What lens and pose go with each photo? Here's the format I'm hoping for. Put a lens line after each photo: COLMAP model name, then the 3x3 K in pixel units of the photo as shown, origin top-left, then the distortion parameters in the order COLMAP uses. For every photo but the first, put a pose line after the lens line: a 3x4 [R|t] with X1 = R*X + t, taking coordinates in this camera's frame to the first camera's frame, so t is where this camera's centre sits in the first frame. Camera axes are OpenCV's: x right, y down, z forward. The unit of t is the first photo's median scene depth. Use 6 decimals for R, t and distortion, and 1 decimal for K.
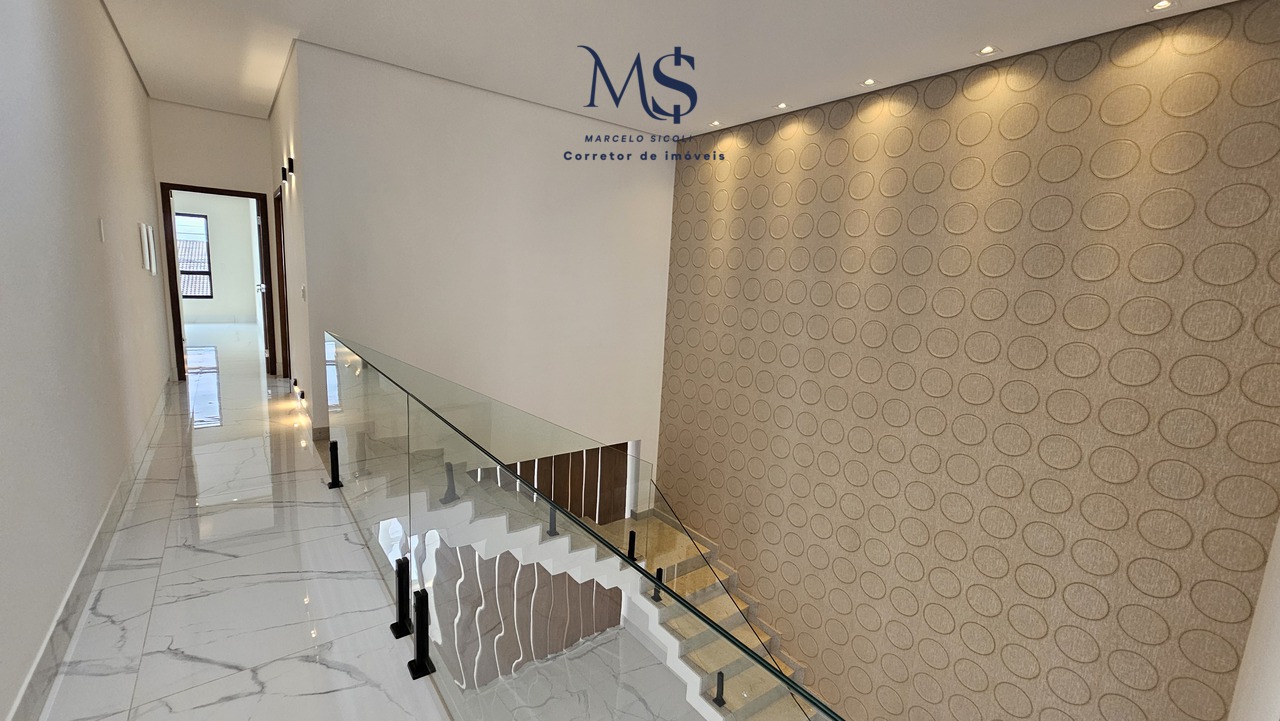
lens RADIAL K [[525.9, 0, 634.5], [0, 525.9, 356.7], [0, 0, 1]] dist [0.001660, 0.000651]
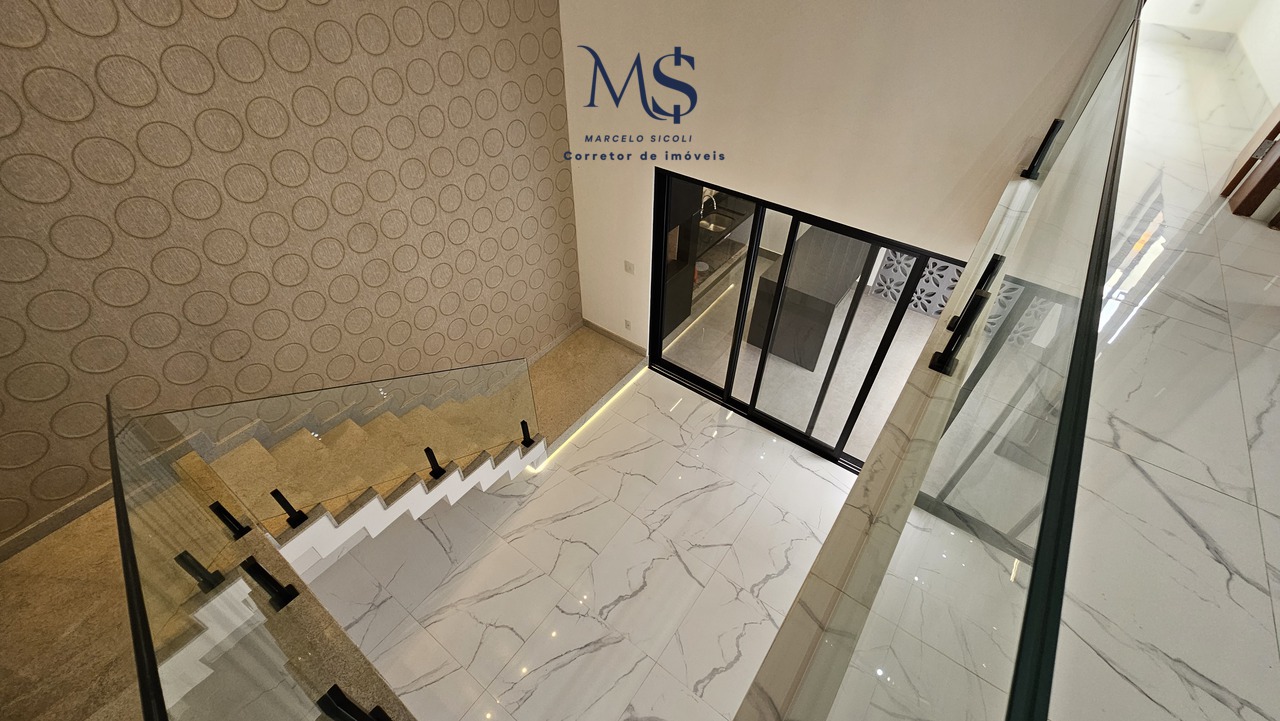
lens RADIAL K [[525.9, 0, 637.3], [0, 525.9, 358.3], [0, 0, 1]] dist [0.001660, 0.000651]
pose [[-0.276191, -0.687511, 0.671601, -0.437058], [0.127820, 0.666299, 0.734648, -0.089379], [-0.952565, 0.288748, -0.096148, 0.785884]]
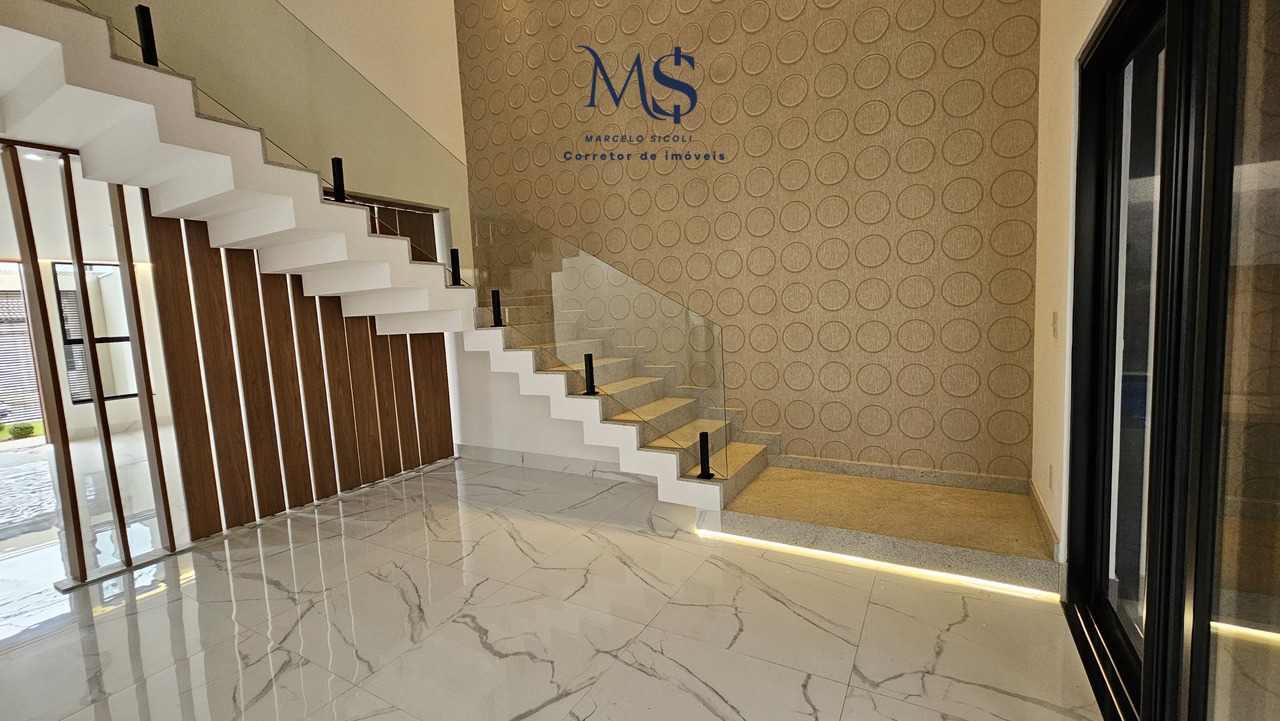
lens RADIAL K [[525.9, 0, 633.2], [0, 525.9, 356.5], [0, 0, 1]] dist [0.001660, 0.000651]
pose [[0.920584, -0.133428, 0.367045, -0.085008], [0.156573, 0.987085, -0.033876, 0.704018], [-0.357785, 0.088655, 0.929586, 0.214771]]
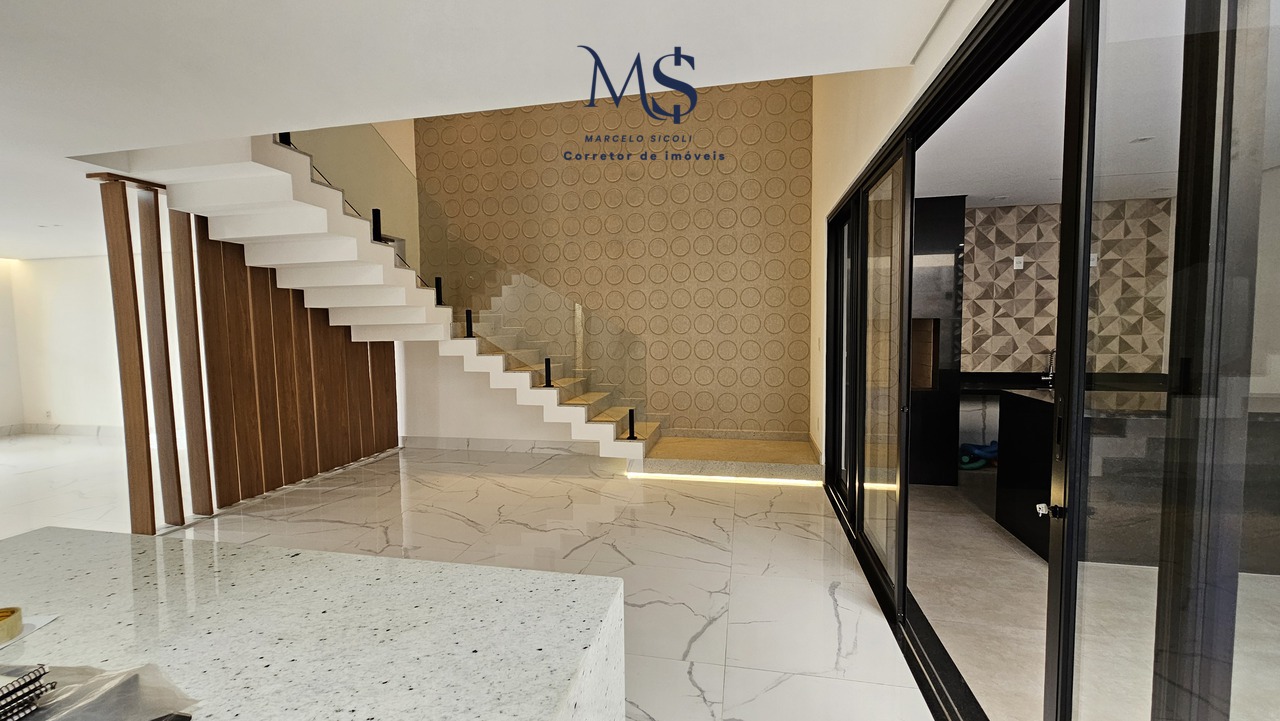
lens RADIAL K [[525.9, 0, 632.8], [0, 525.9, 353.6], [0, 0, 1]] dist [0.001660, 0.000651]
pose [[0.757540, -0.099276, 0.645196, -0.501425], [0.152996, 0.987840, -0.027639, 0.713162], [-0.634606, 0.119650, 0.763517, -0.037665]]
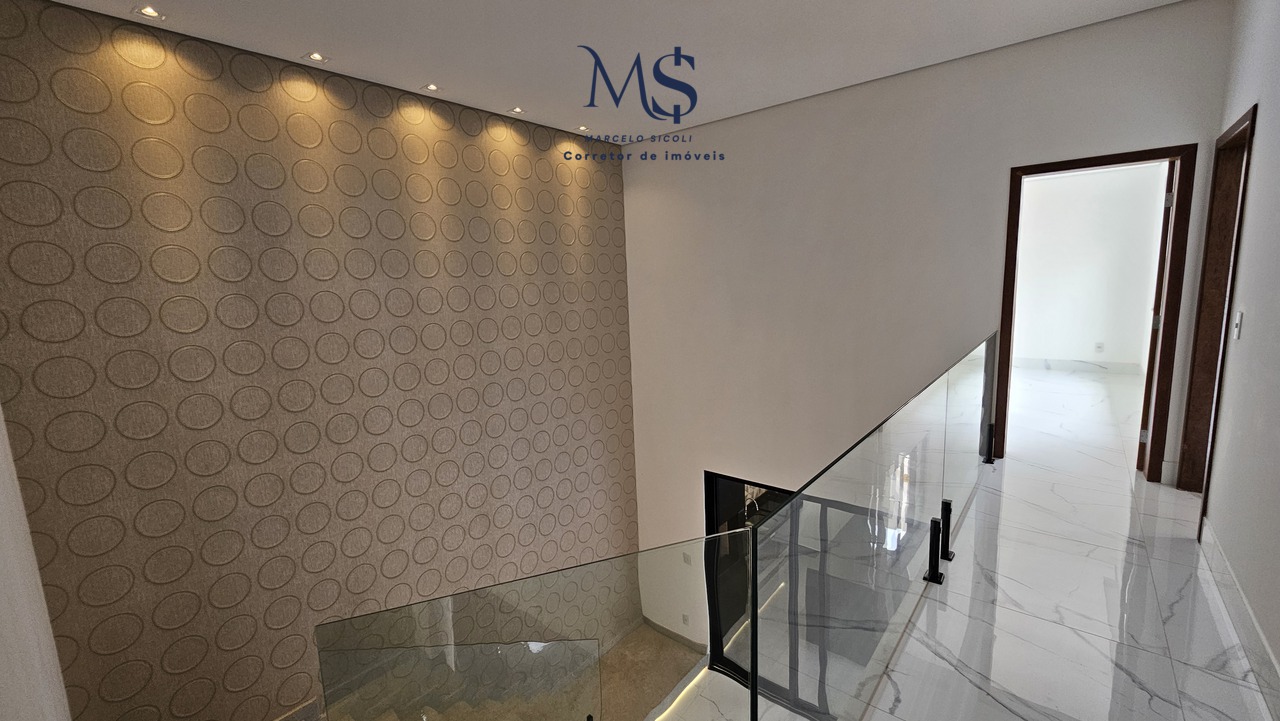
lens RADIAL K [[525.9, 0, 639.4], [0, 525.9, 361.0], [0, 0, 1]] dist [0.001660, 0.000651]
pose [[-0.222795, -0.186633, 0.956834, -0.673118], [0.182060, 0.956270, 0.228915, -0.171100], [-0.957714, 0.225203, -0.179073, 0.877539]]
